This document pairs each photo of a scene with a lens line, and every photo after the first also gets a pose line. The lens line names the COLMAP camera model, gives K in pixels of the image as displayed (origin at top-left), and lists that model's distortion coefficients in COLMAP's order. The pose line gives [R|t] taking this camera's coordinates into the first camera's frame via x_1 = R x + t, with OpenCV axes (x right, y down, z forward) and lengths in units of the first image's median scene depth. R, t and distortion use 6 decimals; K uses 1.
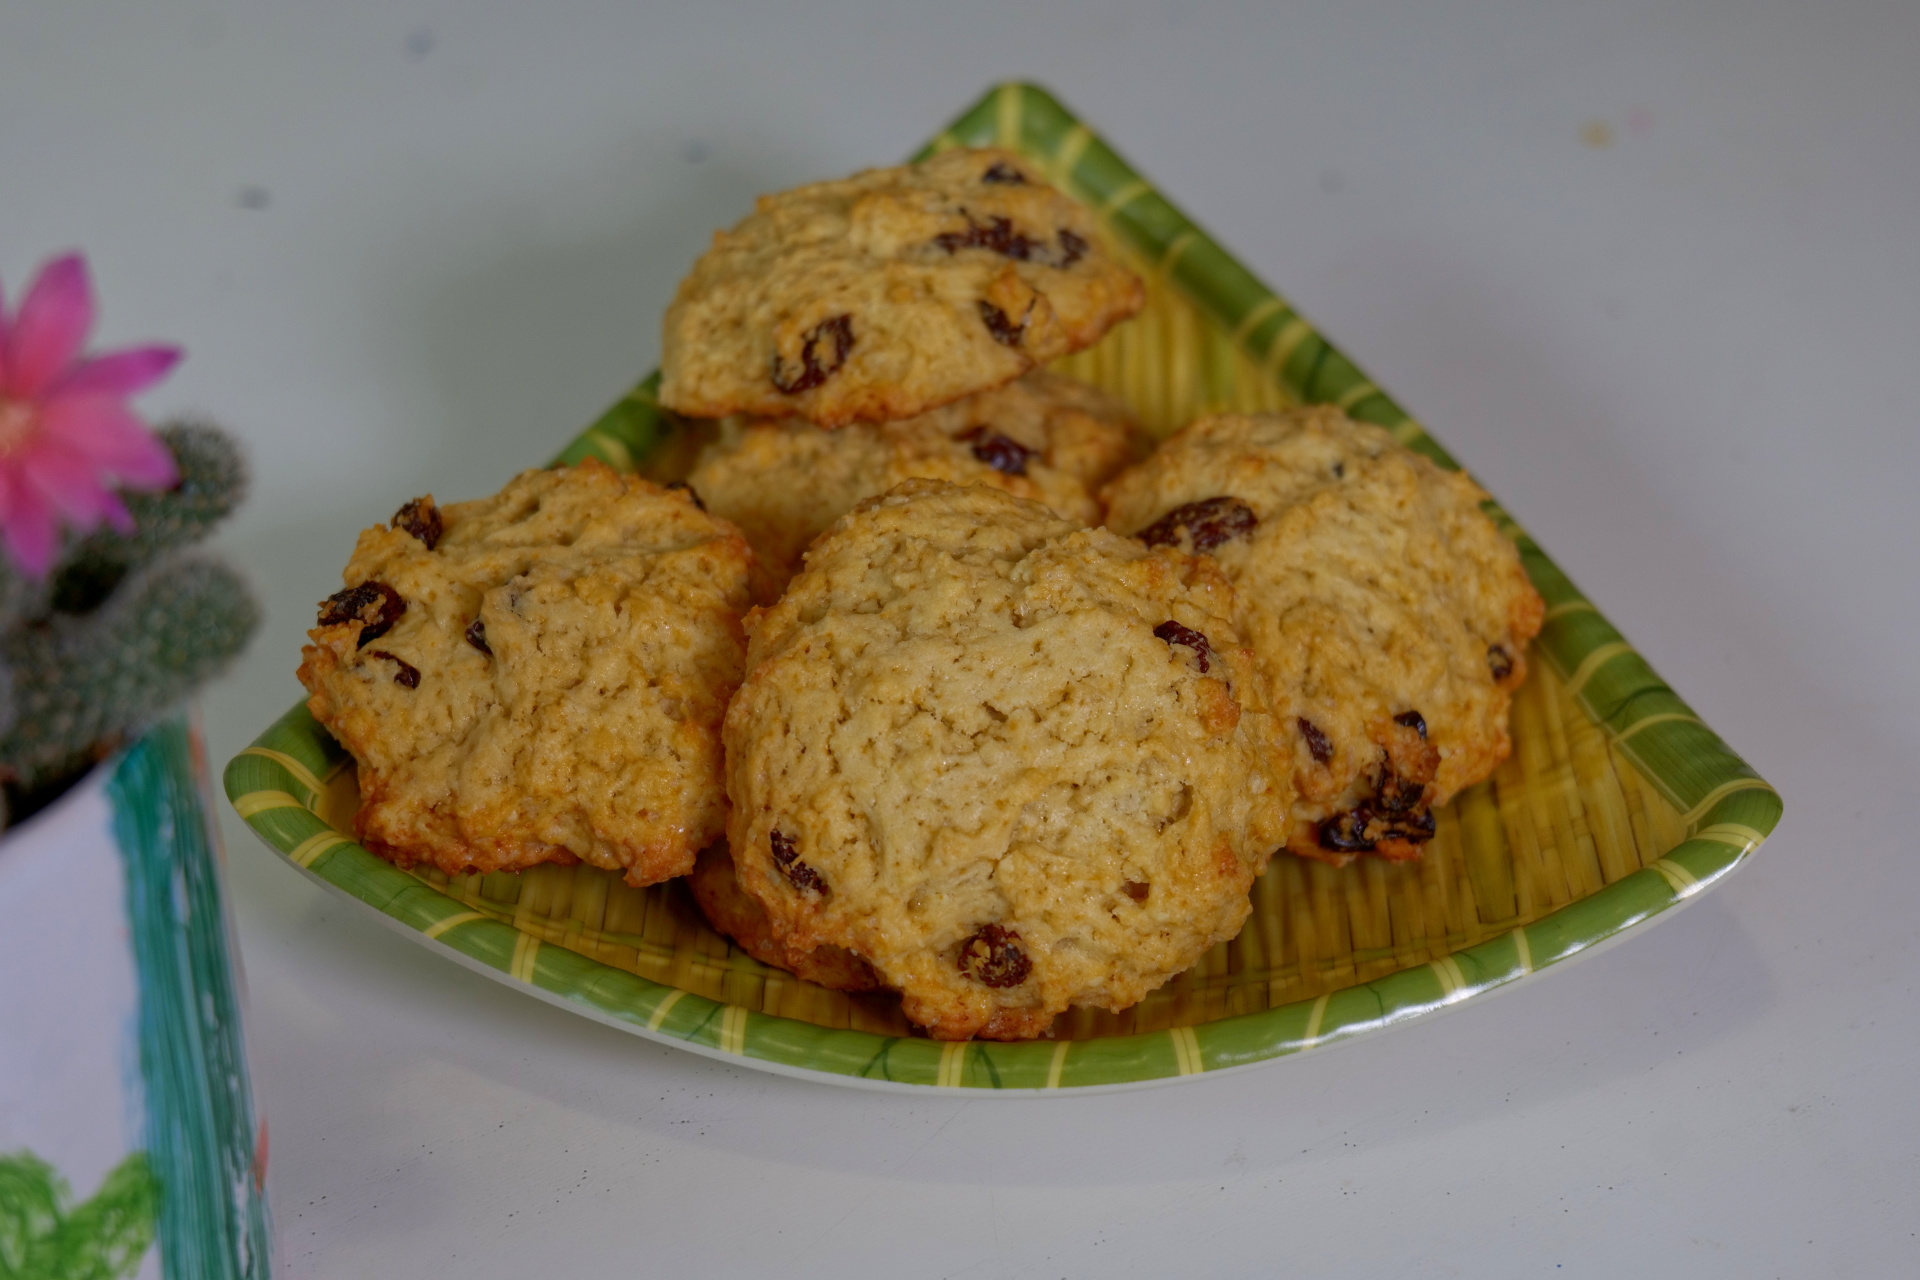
lens RADIAL K [[3291.6, 0, 960.5], [0, 3291.6, 528.4], [0, 0, 1]] dist [0.036182, 0.024923]
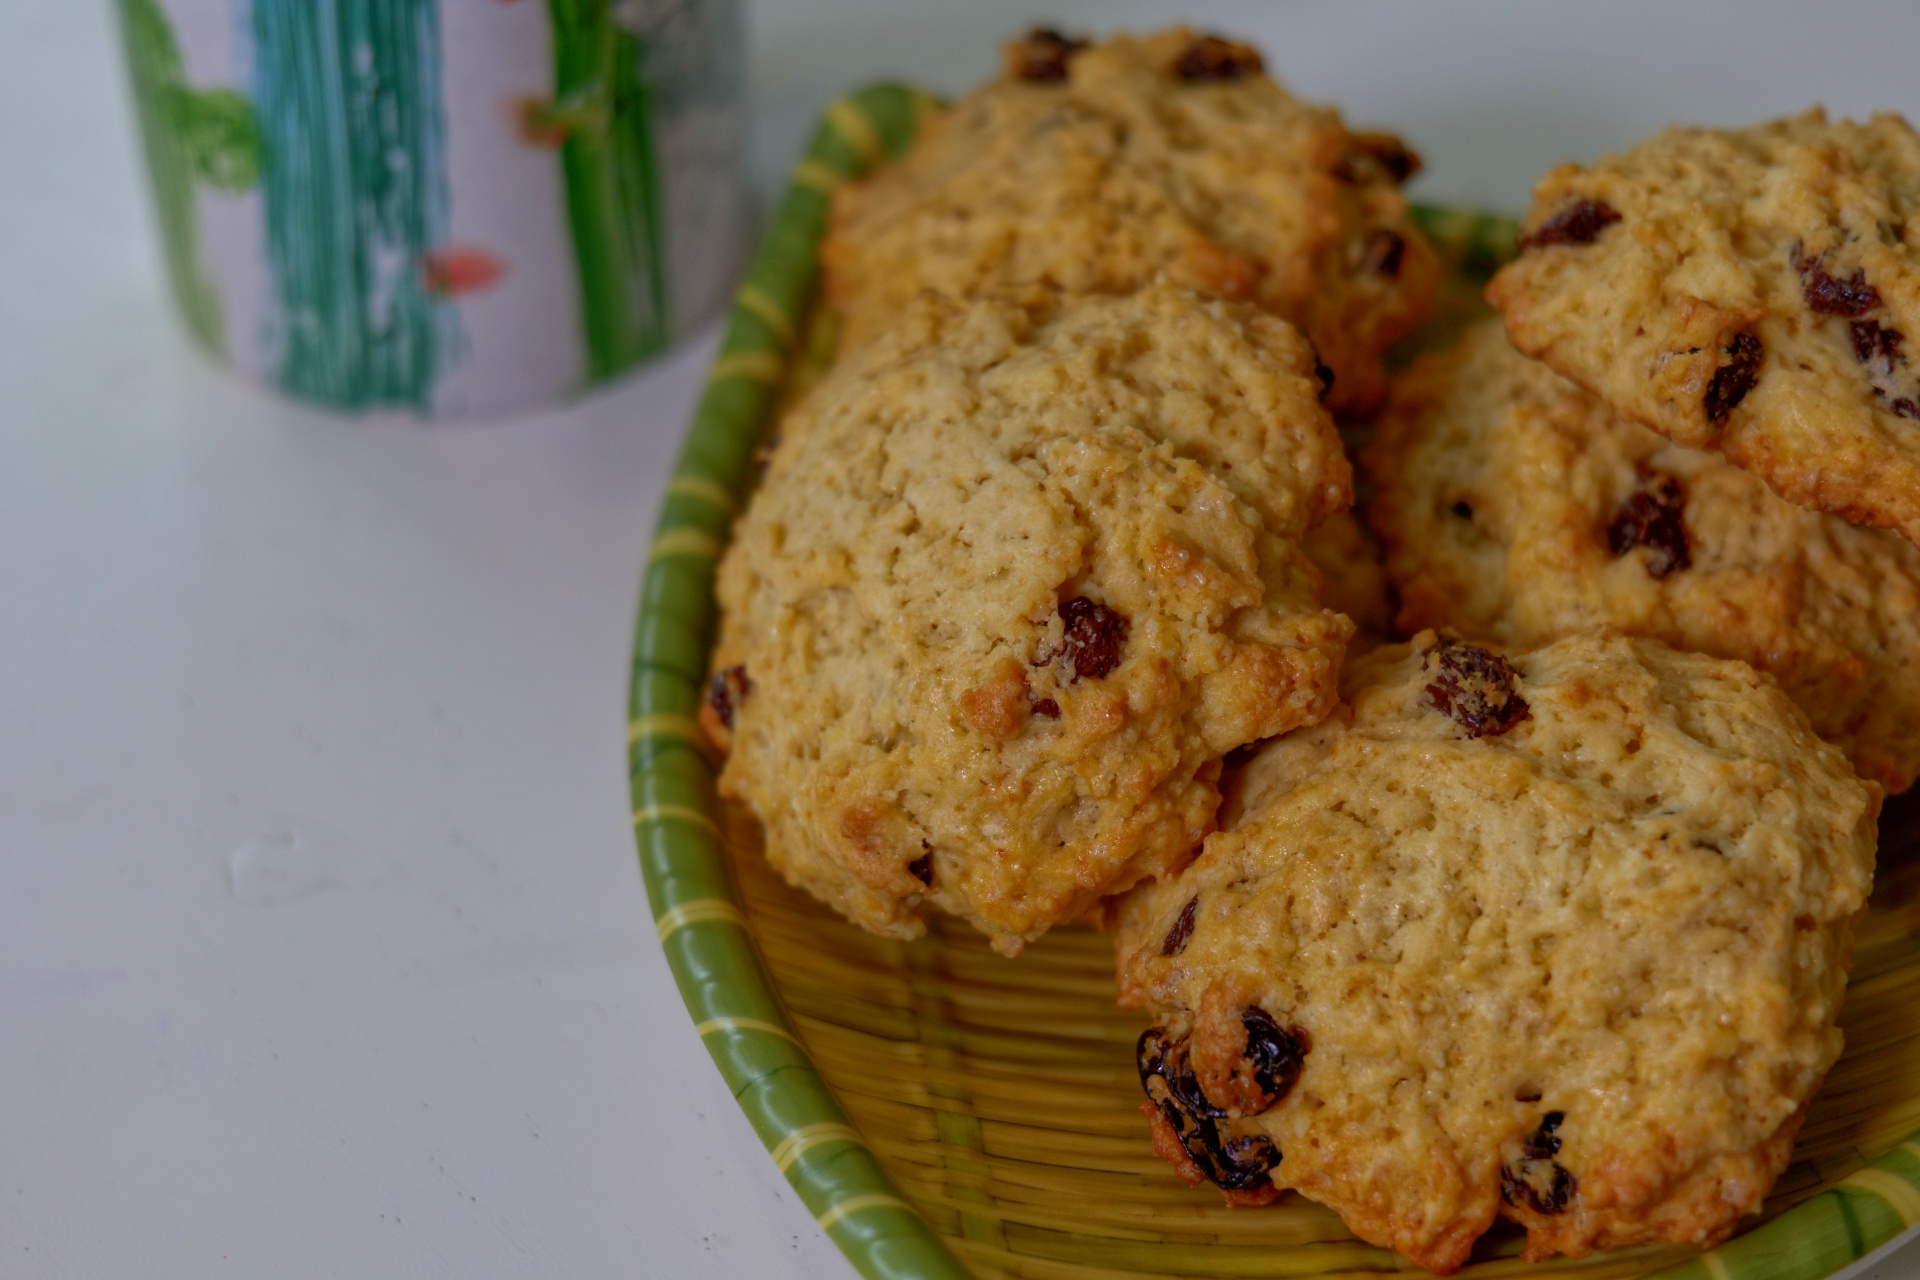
lens RADIAL K [[3291.6, 0, 960.5], [0, 3291.6, 528.4], [0, 0, 1]] dist [0.036182, 0.024923]
pose [[0.139424, 0.647056, -0.749587, 0.610074], [-0.555582, 0.677724, 0.481684, -0.326234], [0.819689, 0.349299, 0.453983, 0.639186]]
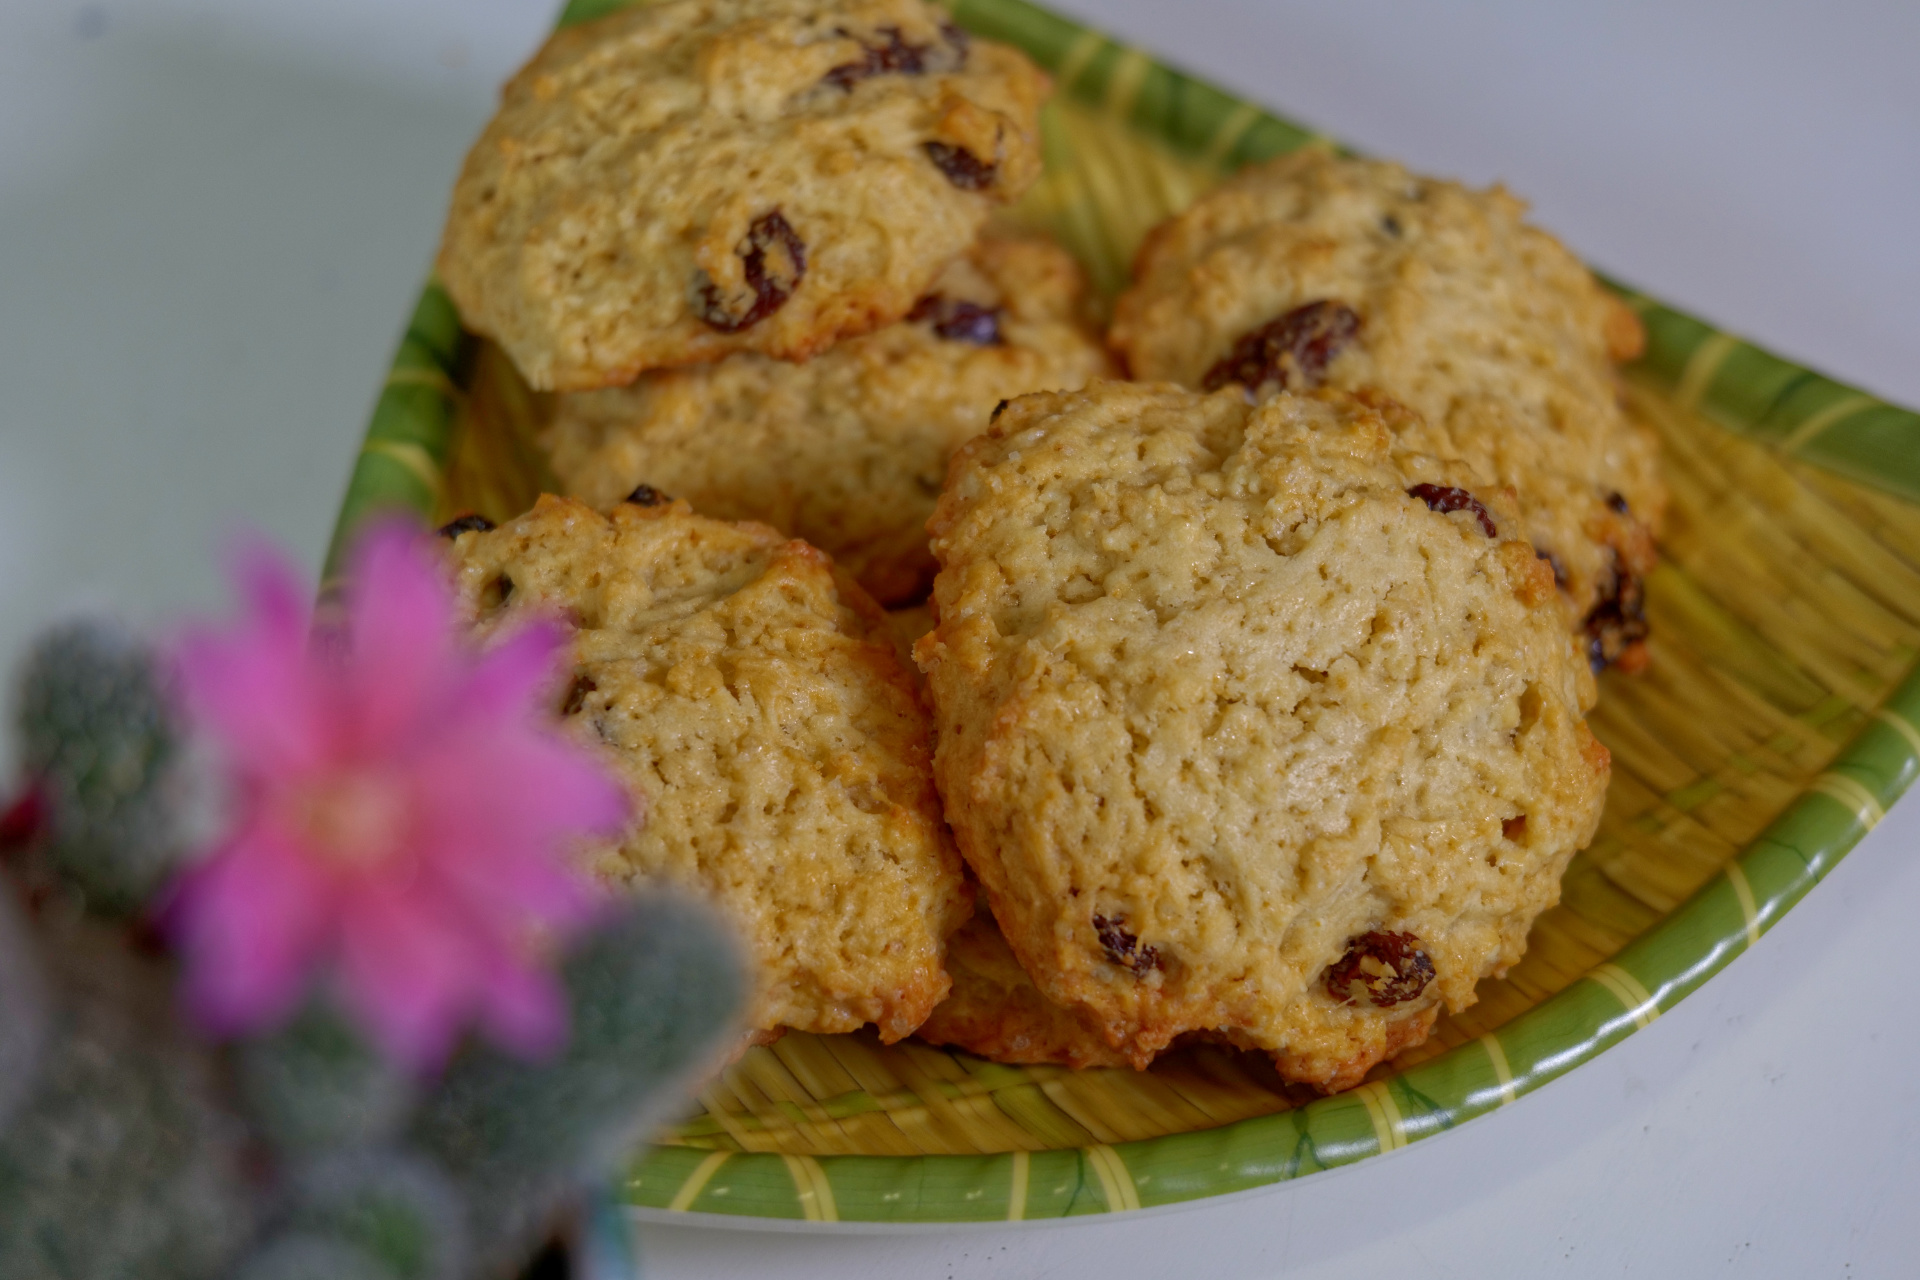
lens RADIAL K [[3291.6, 0, 960.5], [0, 3291.6, 528.4], [0, 0, 1]] dist [0.036182, 0.024923]
pose [[0.895935, -0.305251, 0.322680, -0.293559], [0.264324, 0.950217, 0.164986, -0.121460], [-0.356978, -0.062524, 0.932018, 0.313832]]
